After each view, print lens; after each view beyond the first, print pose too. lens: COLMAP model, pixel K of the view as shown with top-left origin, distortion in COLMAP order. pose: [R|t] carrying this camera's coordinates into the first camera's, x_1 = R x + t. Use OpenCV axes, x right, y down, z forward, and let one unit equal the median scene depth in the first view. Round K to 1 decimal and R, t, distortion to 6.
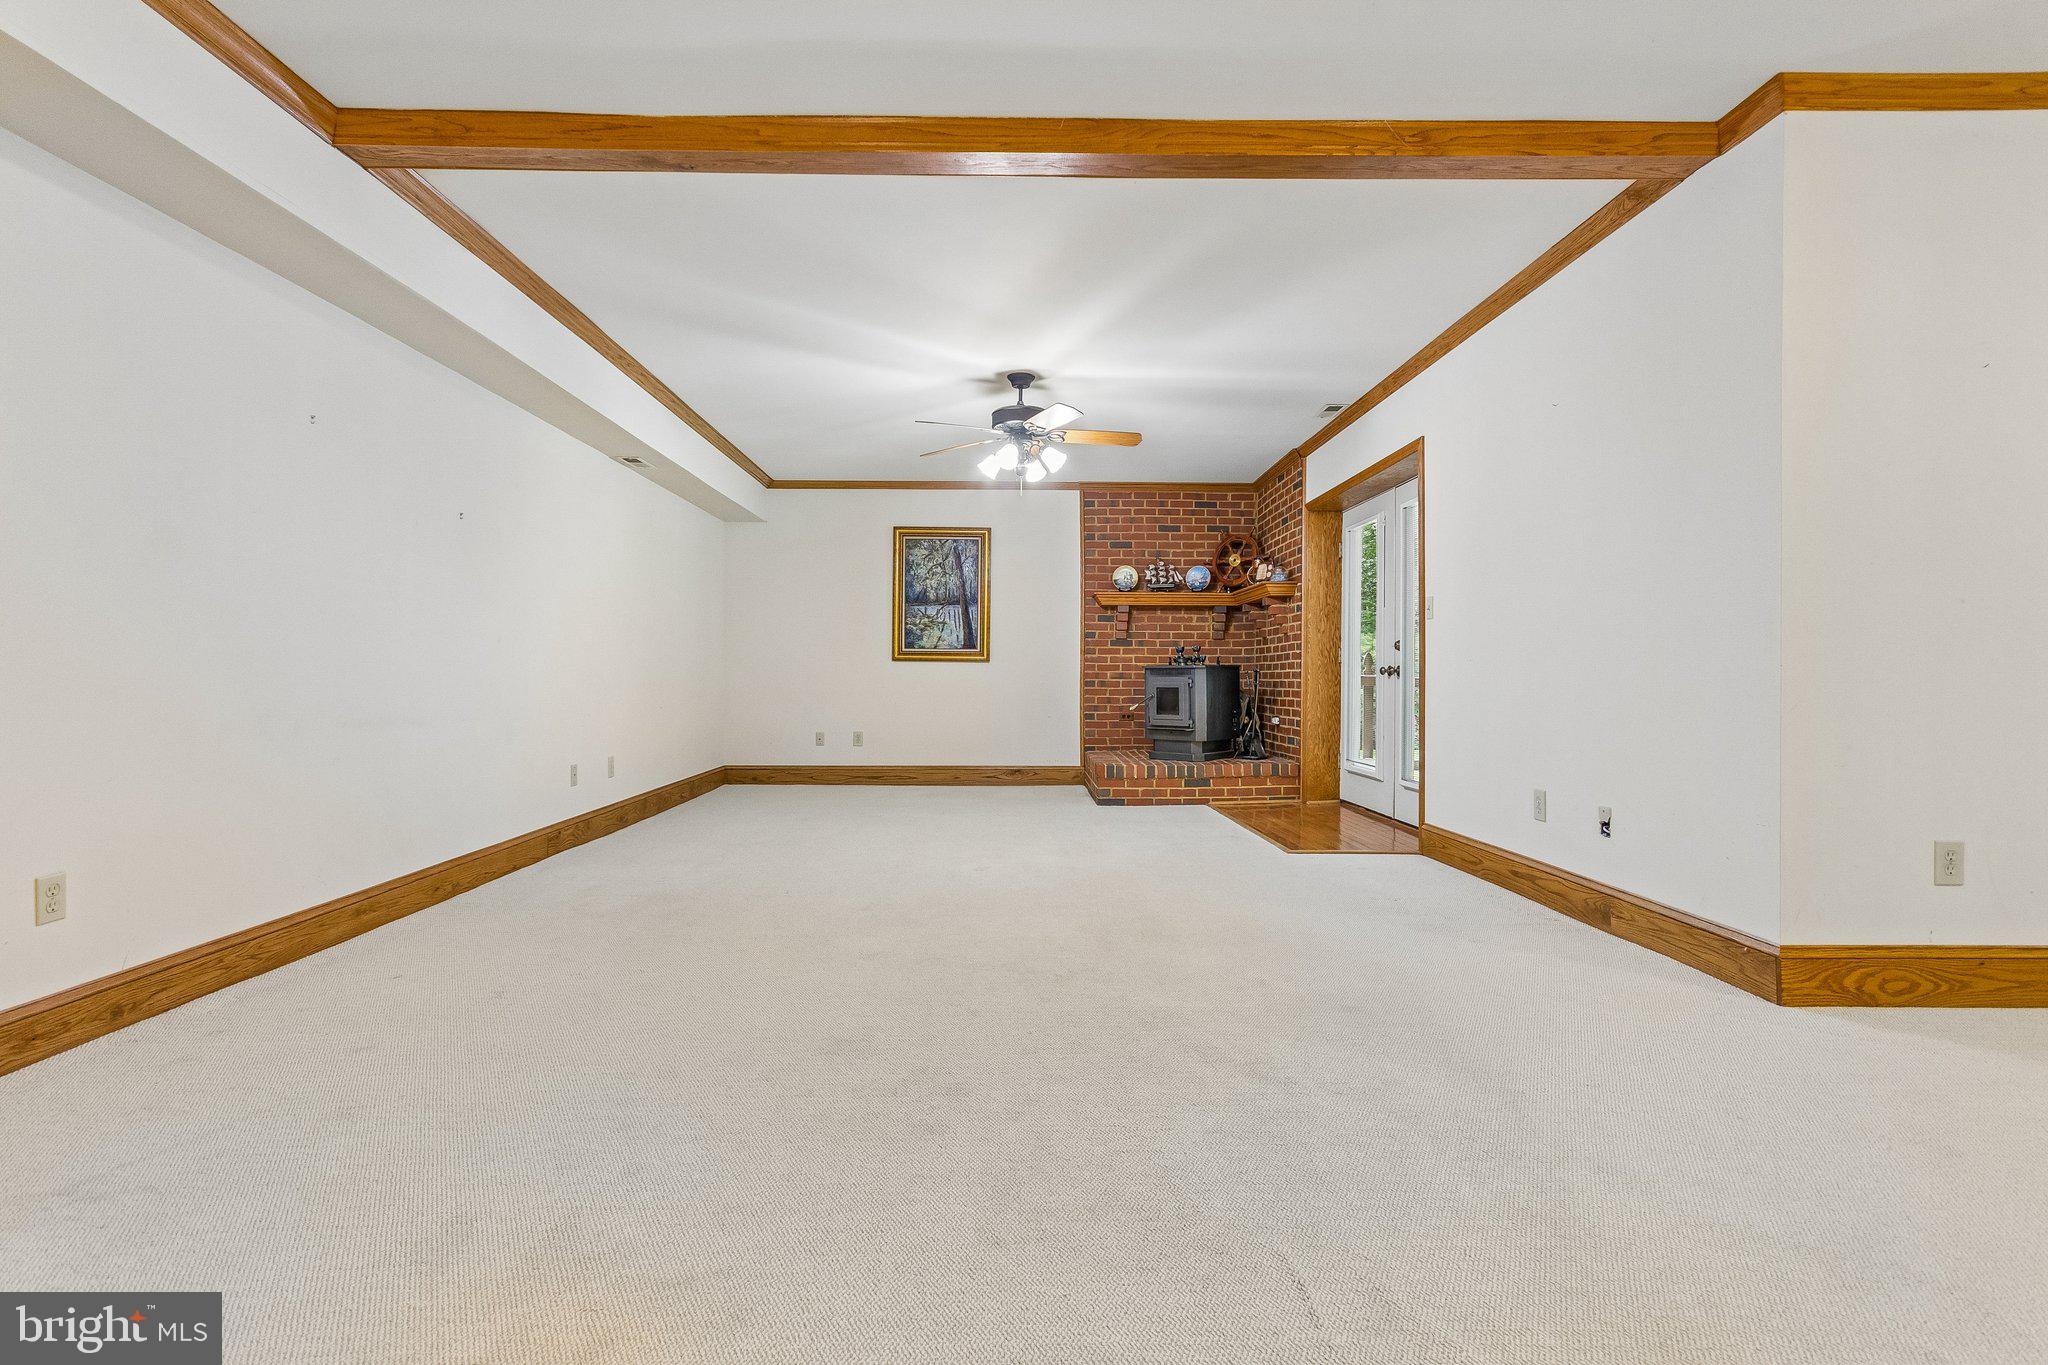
lens RADIAL K [[984.0, 0, 1023.6], [0, 984.0, 681.1], [0, 0, 1]] dist [0.017872, 0.001085]
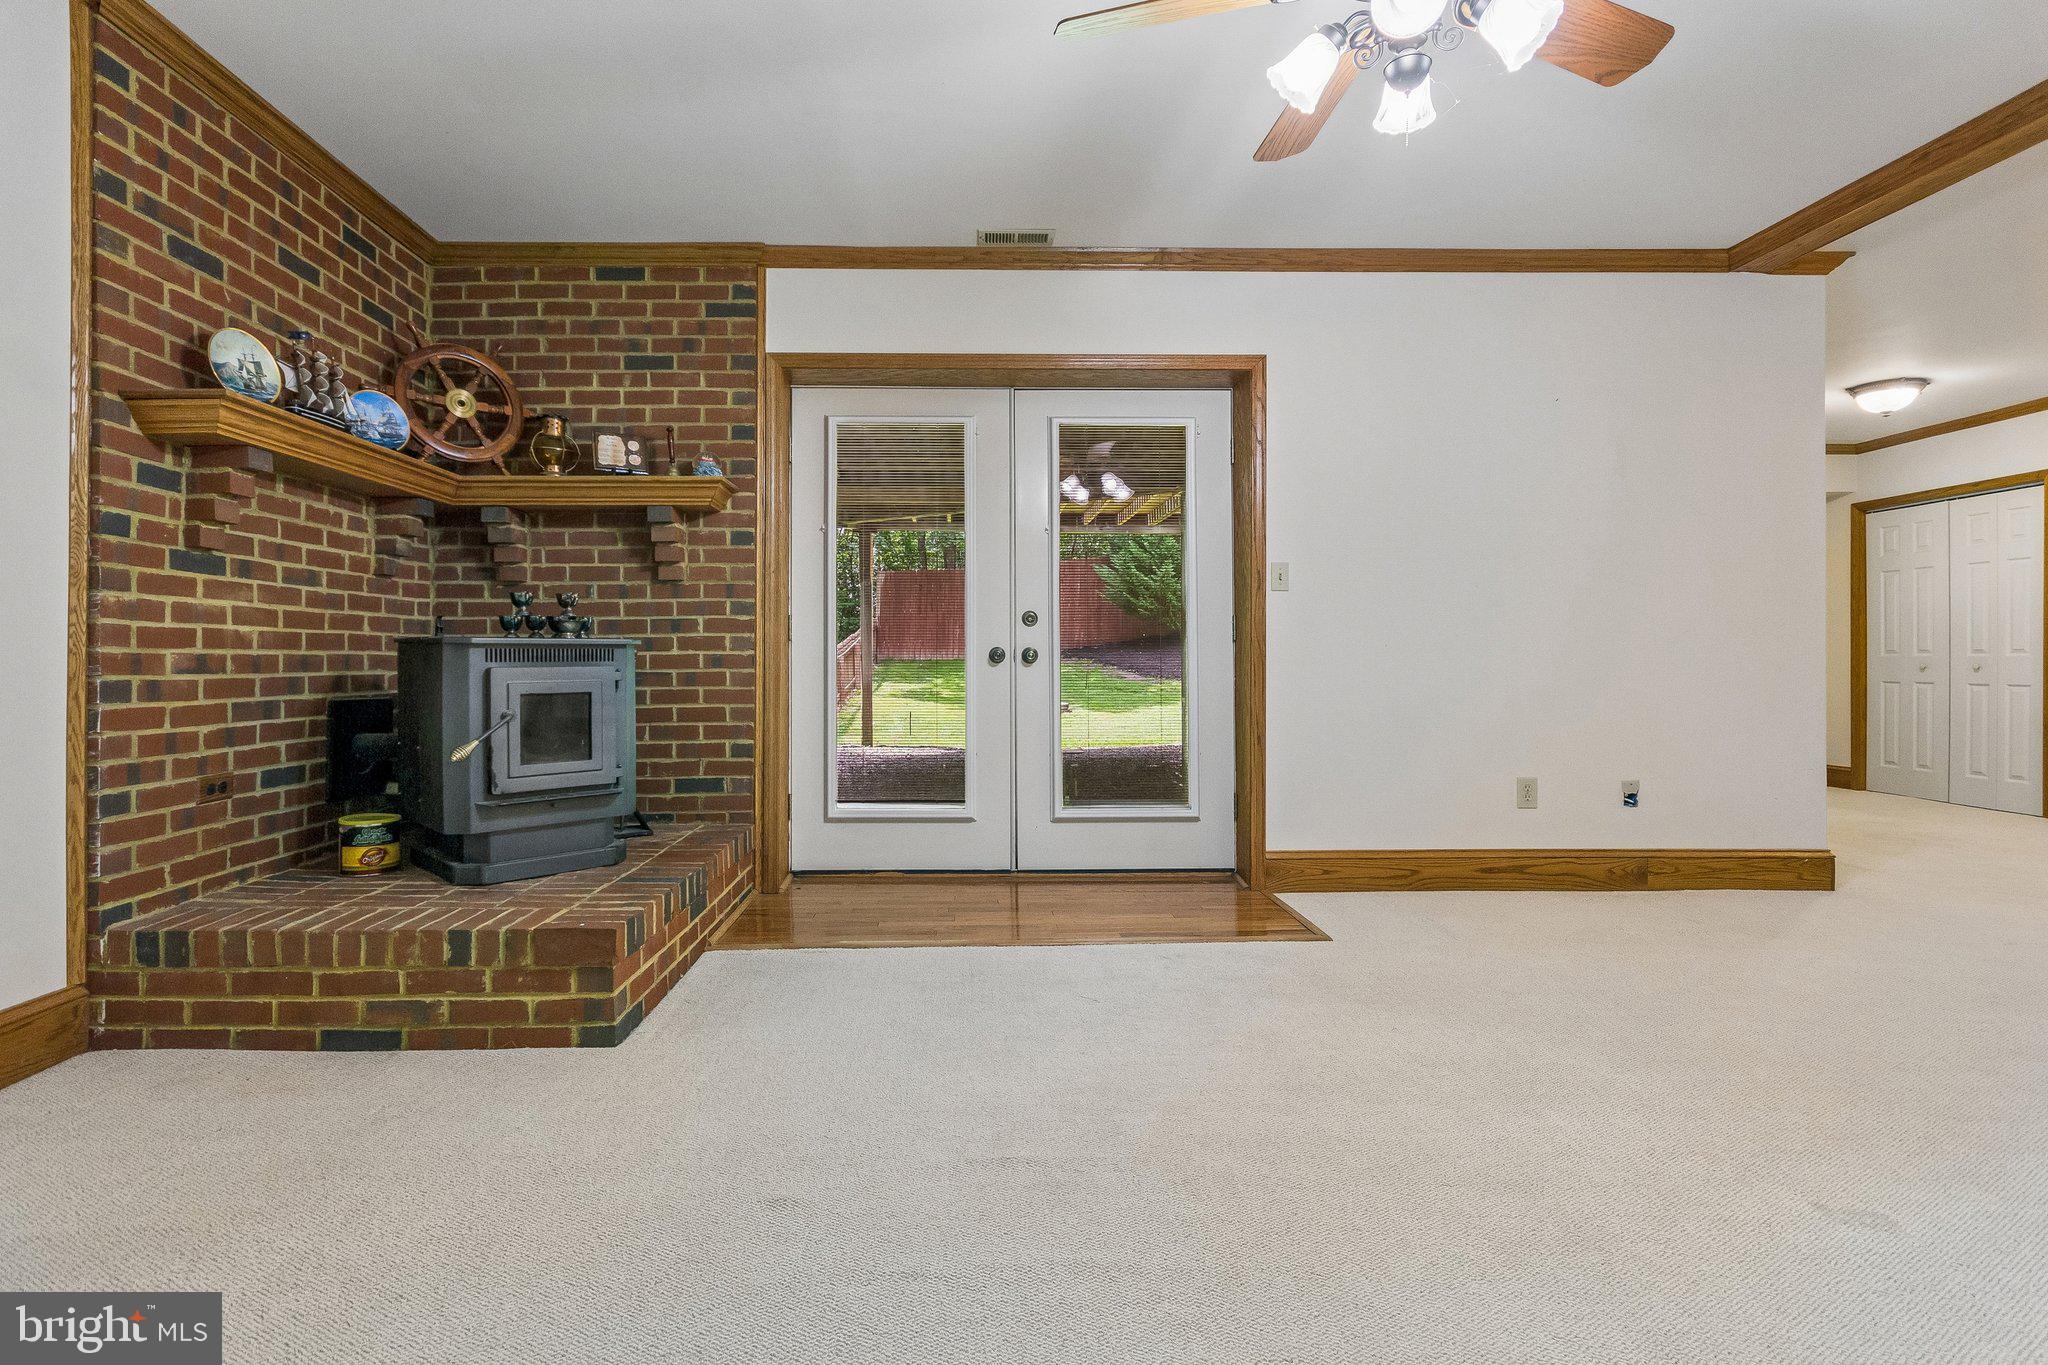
lens RADIAL K [[984.0, 0, 1026.4], [0, 984.0, 651.6], [0, 0, 1]] dist [0.017872, 0.001085]
pose [[-0.017582, 0.008701, 0.999808, -0.232157], [0.002152, 0.999960, -0.008664, -0.005900], [-0.999843, 0.001999, -0.017600, 0.736054]]
